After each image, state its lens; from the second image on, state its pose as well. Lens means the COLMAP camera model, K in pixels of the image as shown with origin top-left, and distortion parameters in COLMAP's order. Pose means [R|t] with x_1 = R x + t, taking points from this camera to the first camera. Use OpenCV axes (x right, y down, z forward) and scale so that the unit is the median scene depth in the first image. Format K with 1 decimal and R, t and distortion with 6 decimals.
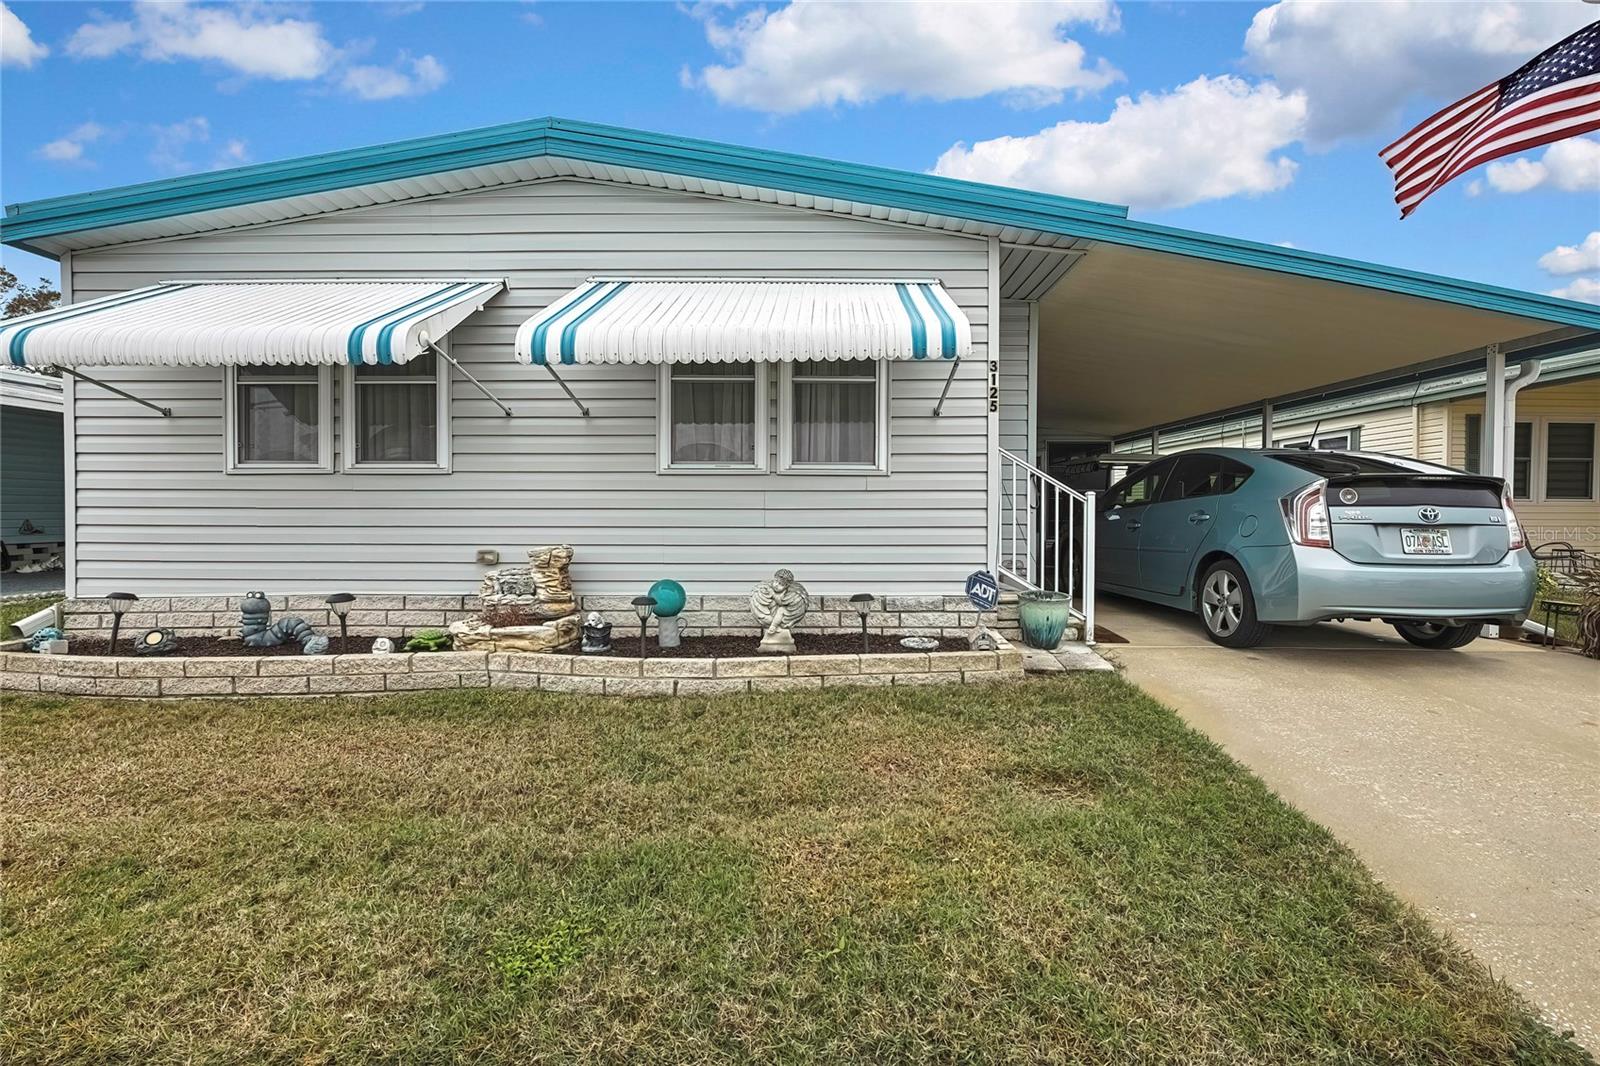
lens RADIAL K [[689.0, 0, 816.7], [0, 689.0, 531.2], [0, 0, 1]] dist [-0.003410, -0.000065]
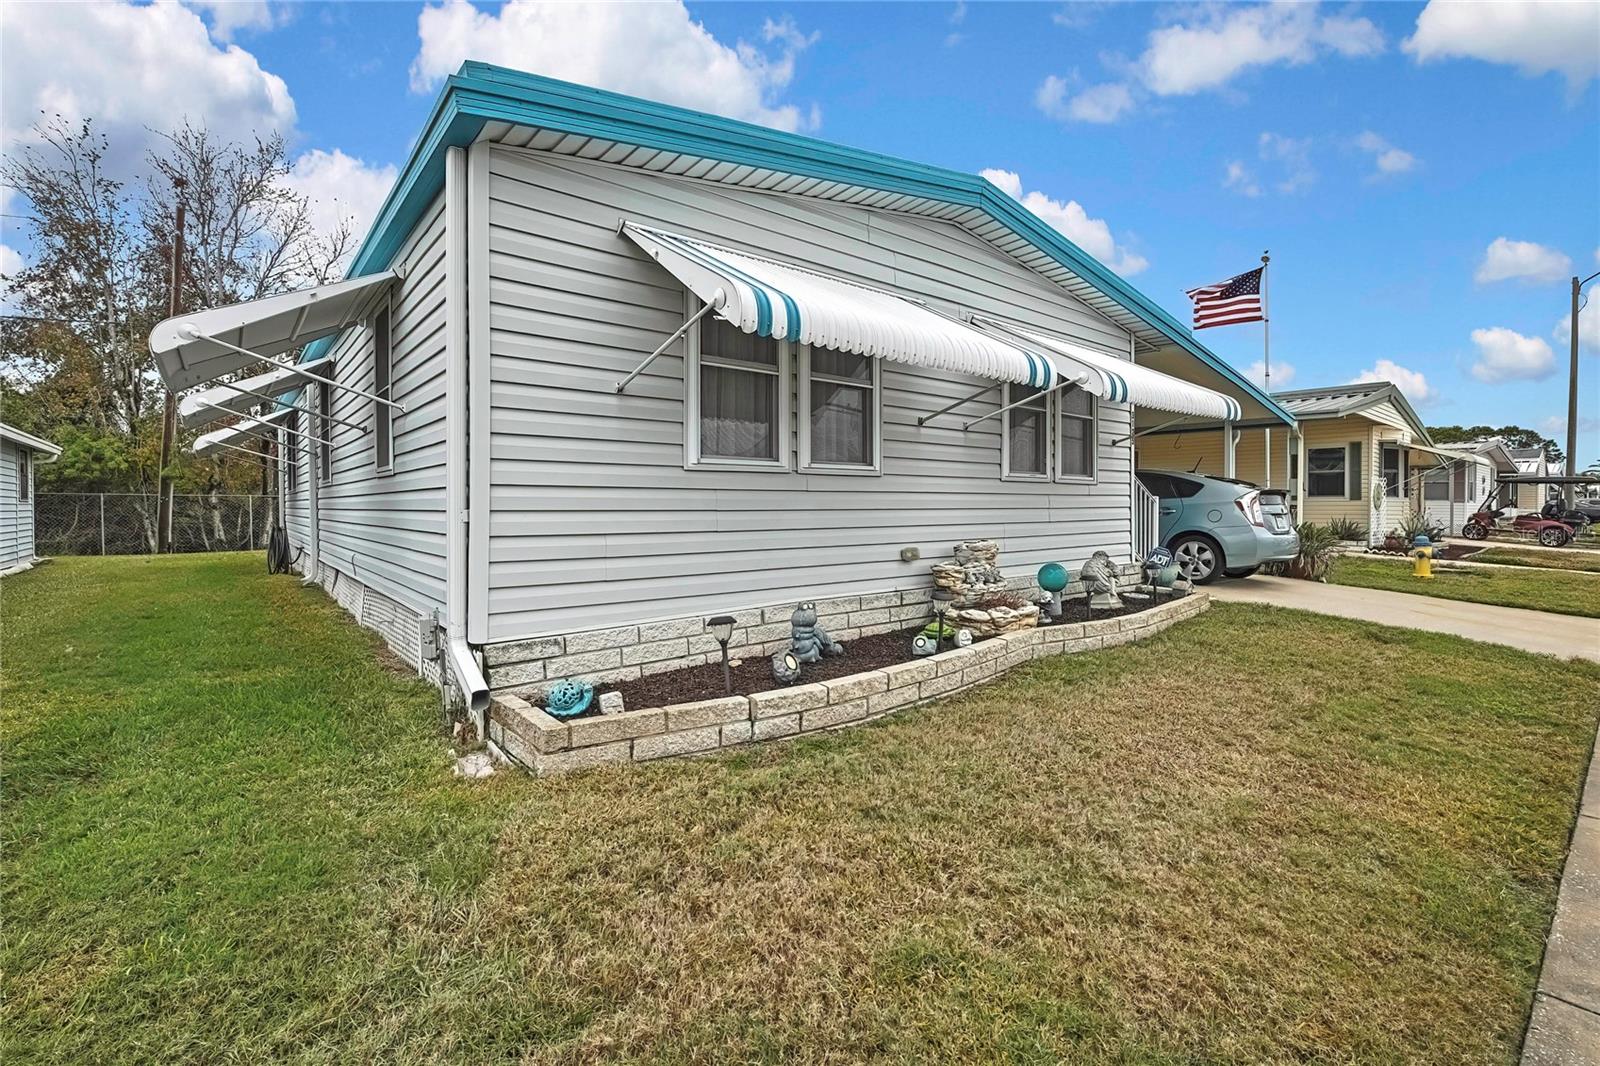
lens RADIAL K [[715.6, 0, 807.5], [0, 715.6, 507.9], [0, 0, 1]] dist [-0.001259, -0.000205]
pose [[0.761570, -0.006677, 0.648048, -1.328476], [0.015727, 0.999843, -0.008180, -0.028401], [-0.647891, 0.016421, 0.761556, 0.251022]]
